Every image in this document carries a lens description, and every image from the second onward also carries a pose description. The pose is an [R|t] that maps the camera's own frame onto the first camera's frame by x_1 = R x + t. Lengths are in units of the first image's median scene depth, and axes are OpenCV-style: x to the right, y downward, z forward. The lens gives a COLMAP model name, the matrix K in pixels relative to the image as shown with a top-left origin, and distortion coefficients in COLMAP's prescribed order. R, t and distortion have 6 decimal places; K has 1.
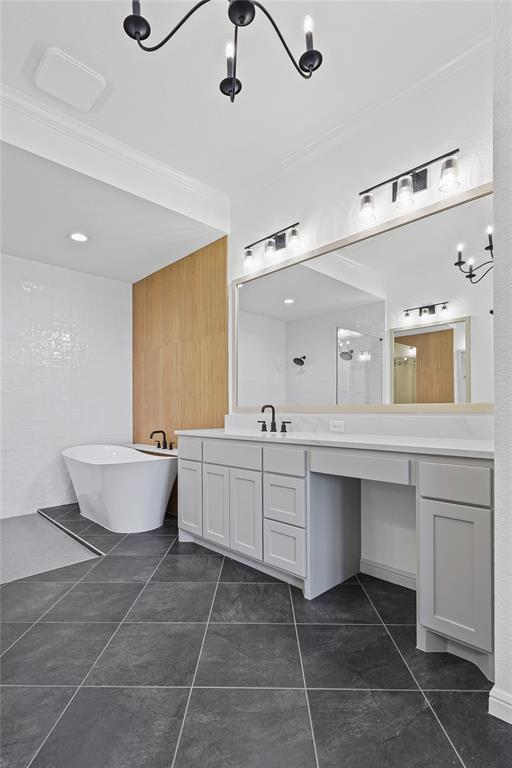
lens RADIAL K [[376.5, 0, 257.7], [0, 376.5, 409.5], [0, 0, 1]] dist [-0.007649, -0.000965]
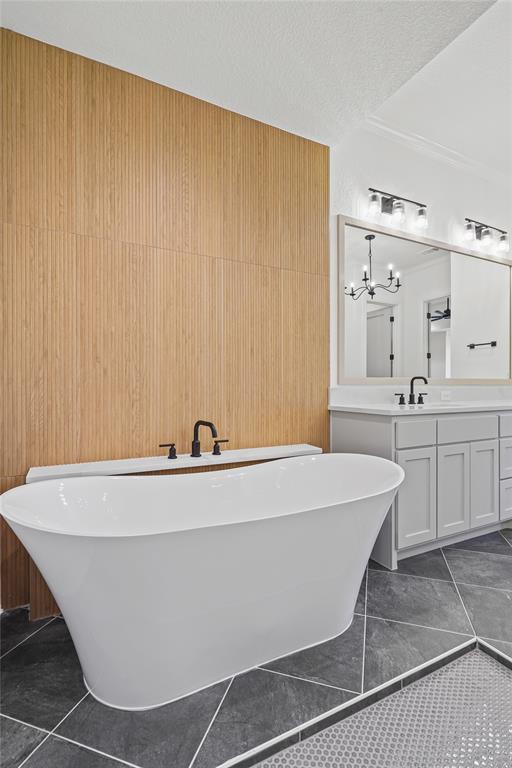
lens RADIAL K [[361.2, 0, 257.8], [0, 361.2, 385.9], [0, 0, 1]] dist [-0.004841, -0.001157]
pose [[0.308678, 0.003468, 0.951160, -0.983388], [-0.001704, 0.999994, -0.003093, 0.015859], [-0.951165, -0.000666, 0.308682, 1.111160]]
